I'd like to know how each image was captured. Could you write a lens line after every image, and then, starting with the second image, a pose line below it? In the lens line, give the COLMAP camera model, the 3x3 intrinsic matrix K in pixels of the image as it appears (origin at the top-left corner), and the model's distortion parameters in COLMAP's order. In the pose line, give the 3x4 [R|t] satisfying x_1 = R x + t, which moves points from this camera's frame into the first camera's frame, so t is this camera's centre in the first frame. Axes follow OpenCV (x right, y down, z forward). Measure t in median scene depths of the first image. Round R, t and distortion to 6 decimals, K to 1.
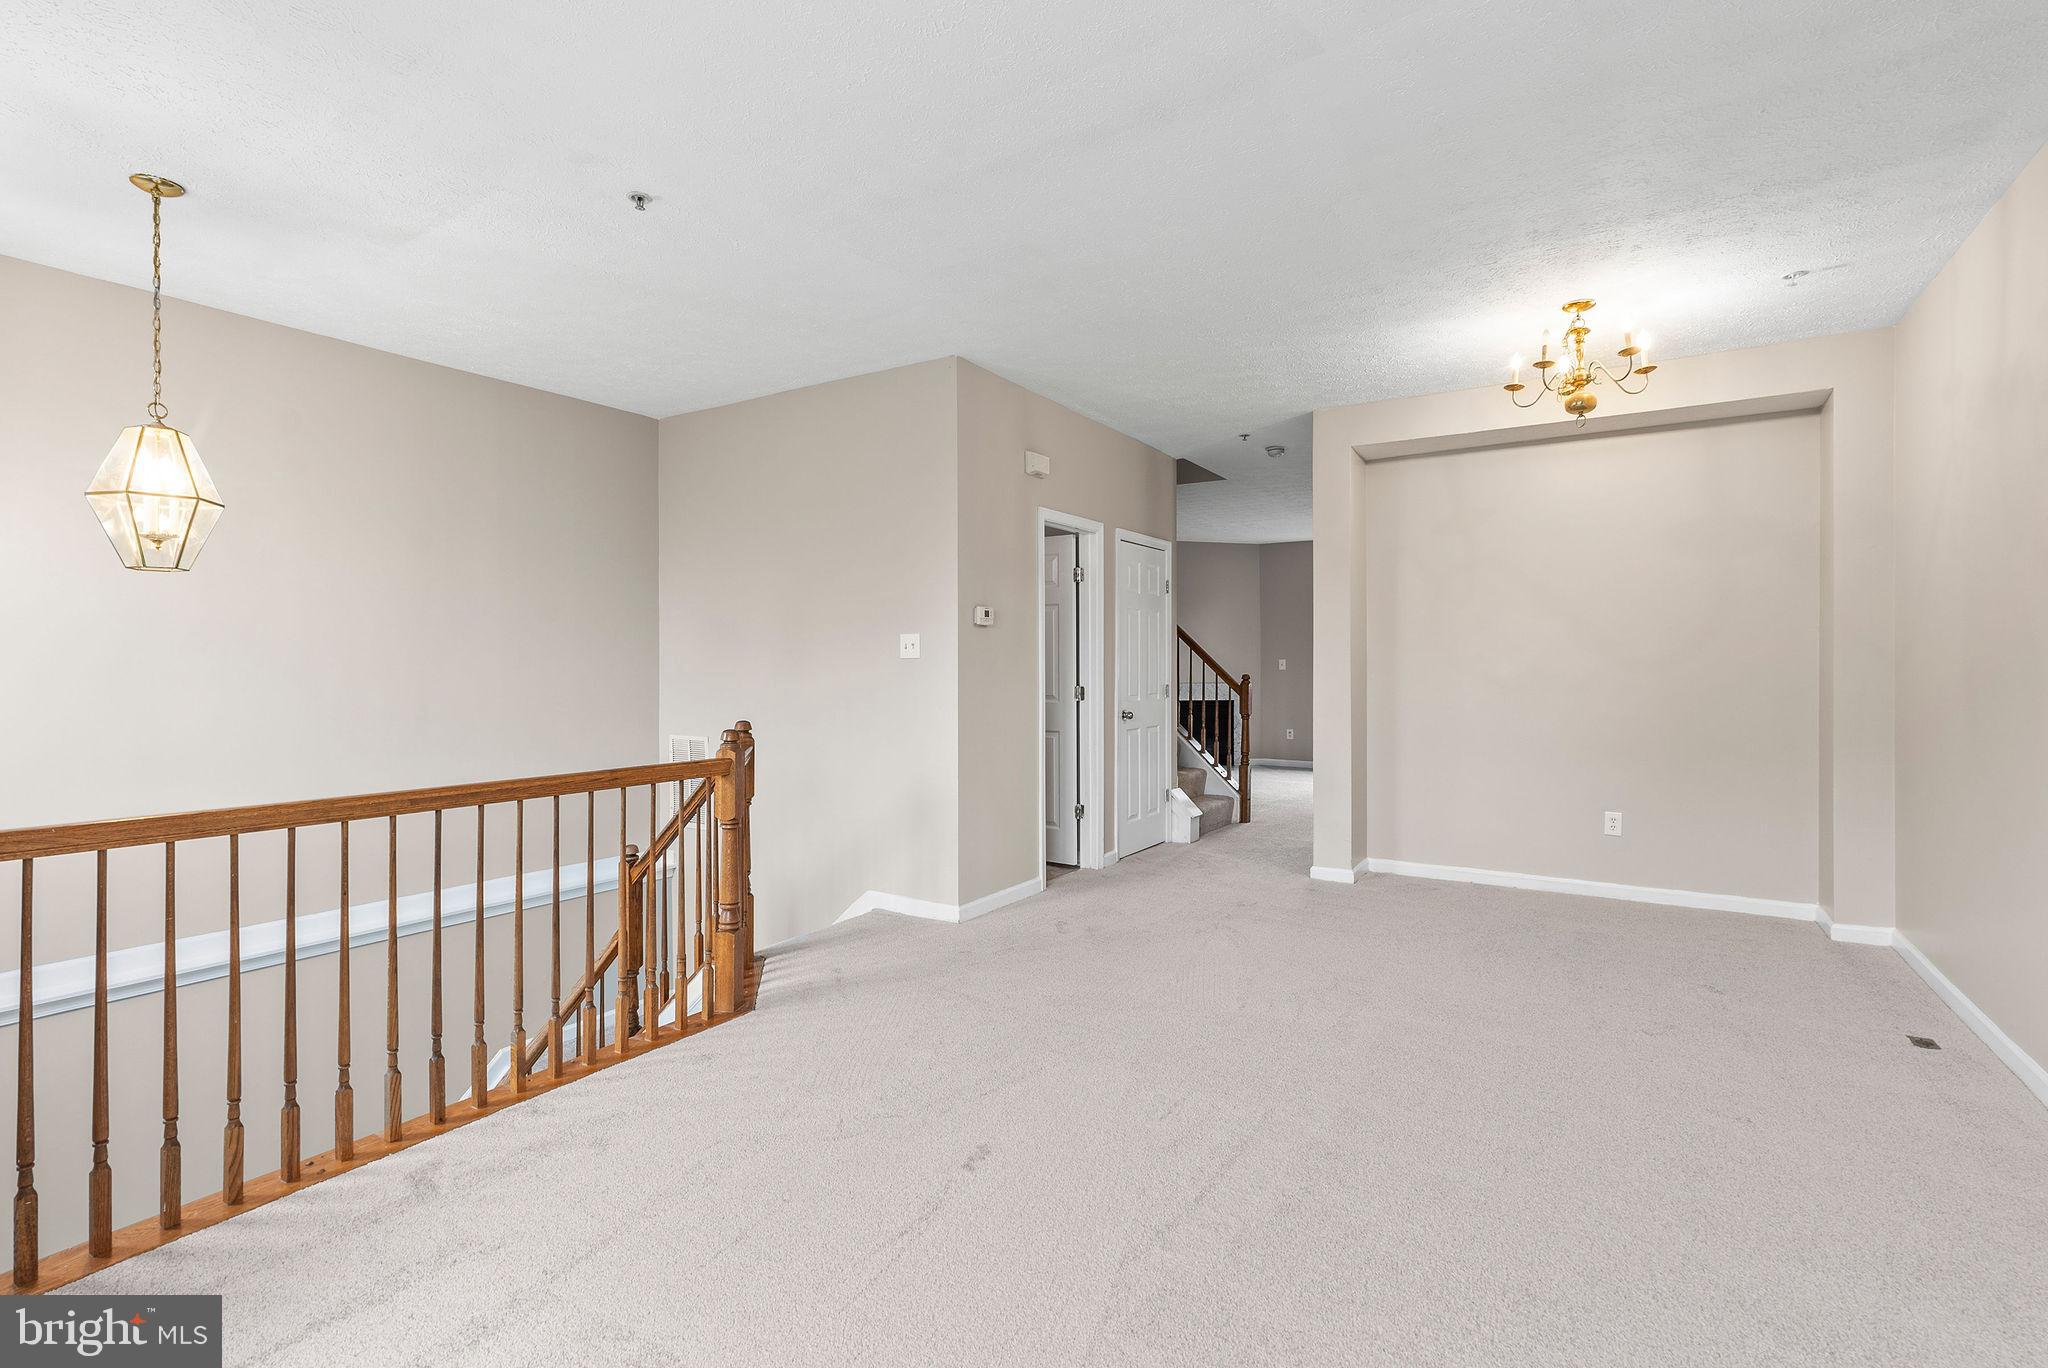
lens RADIAL K [[931.6, 0, 1020.3], [0, 931.6, 663.1], [0, 0, 1]] dist [-0.000084, 0.000149]
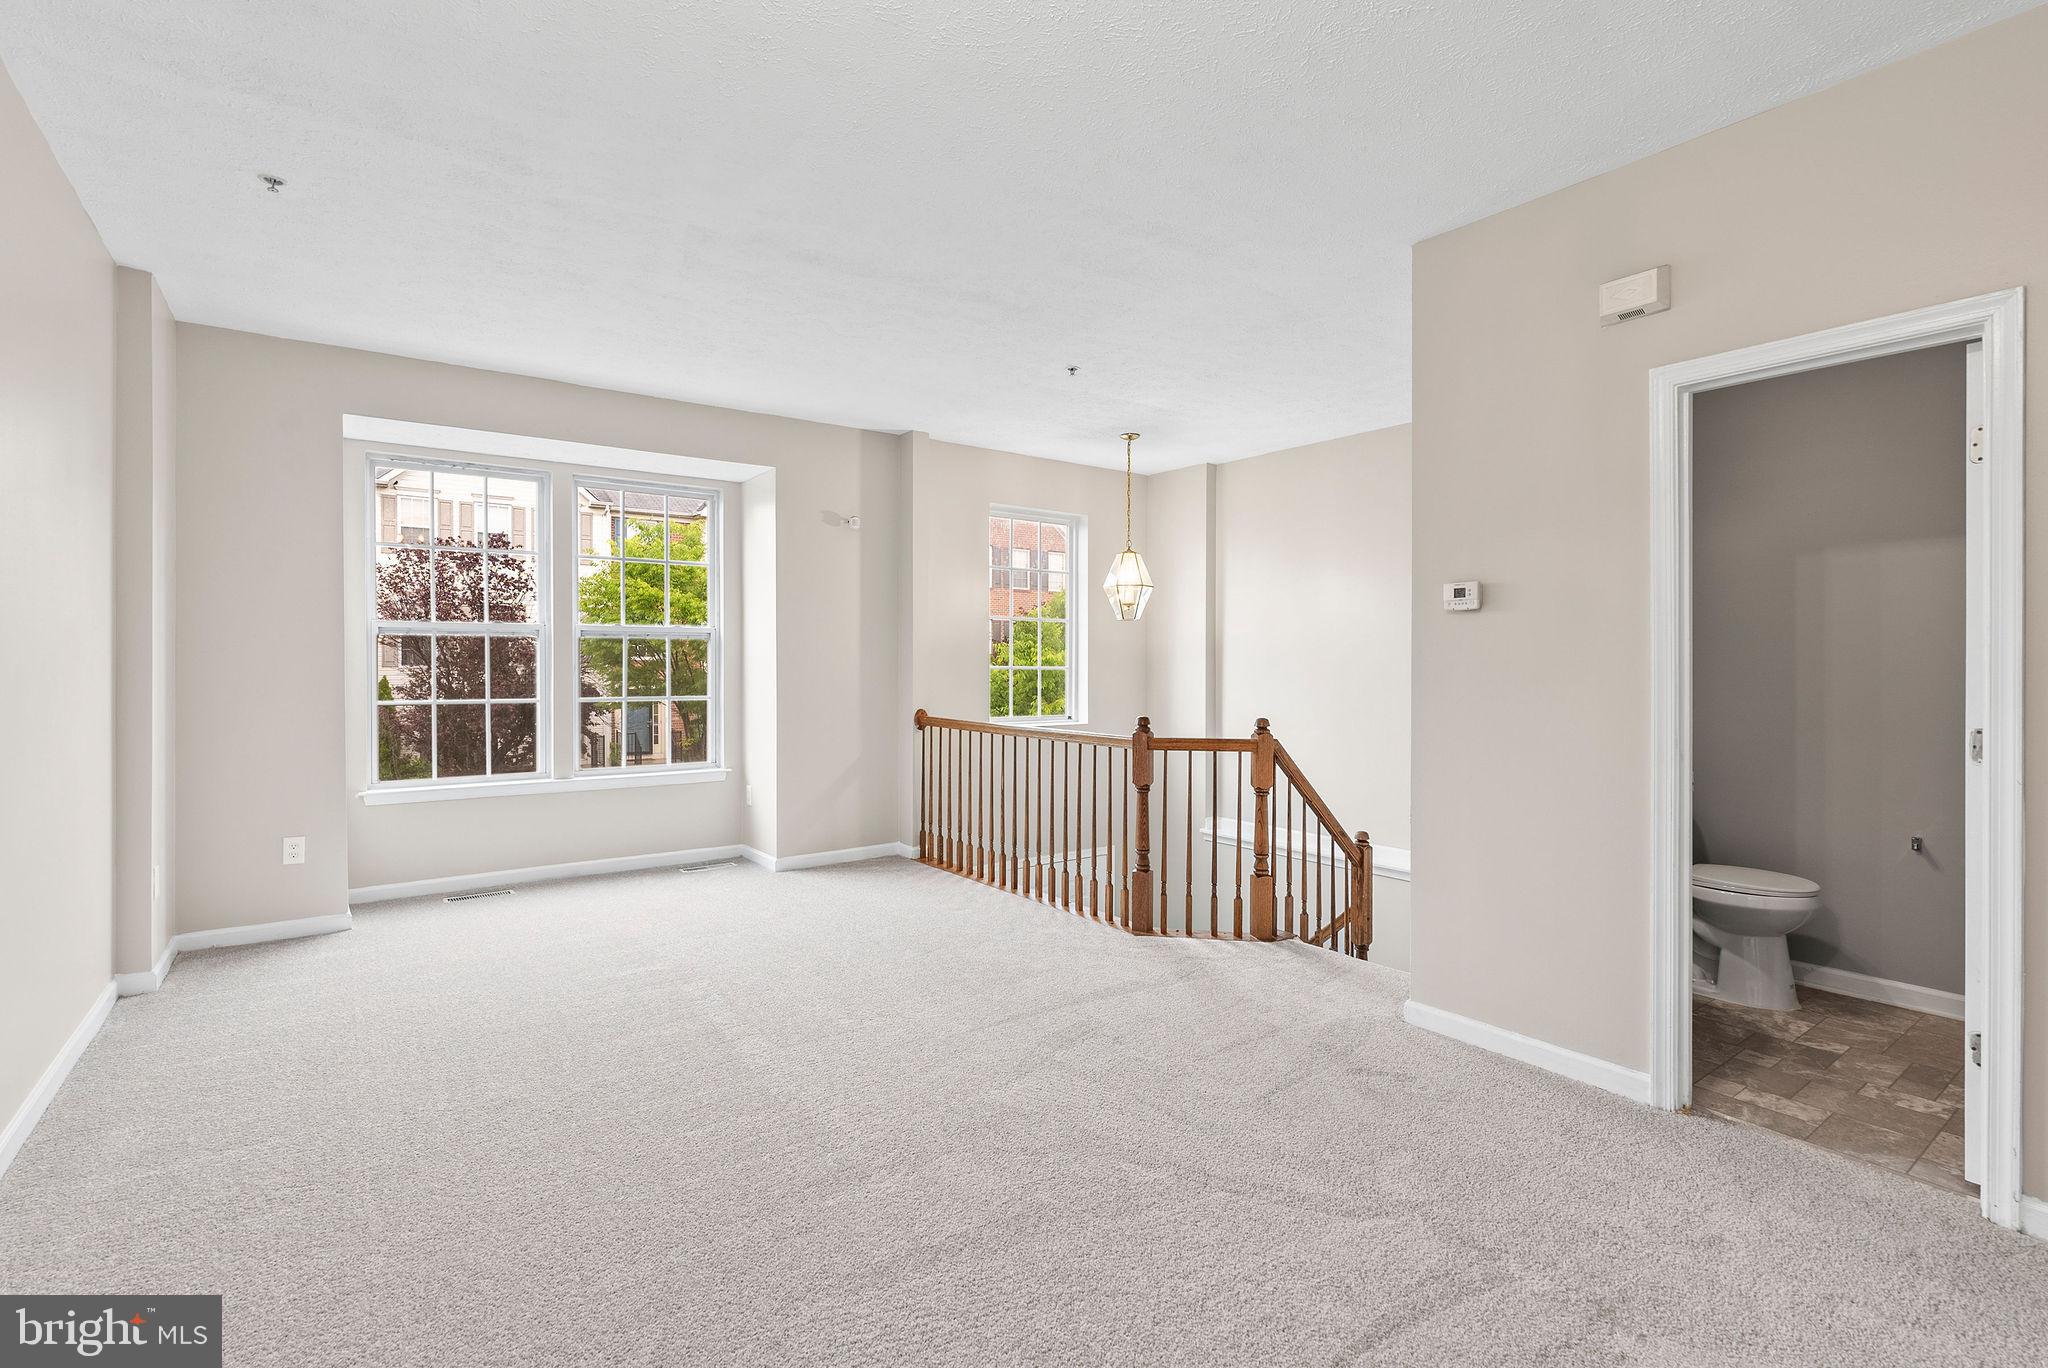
lens RADIAL K [[965.0, 0, 1017.9], [0, 965.0, 705.3], [0, 0, 1]] dist [-0.000277, 0.001124]
pose [[-0.374676, 0.033237, -0.926560, 0.910459], [-0.005179, 0.999267, 0.037939, 0.004105], [0.927141, 0.019013, -0.374229, 1.219673]]
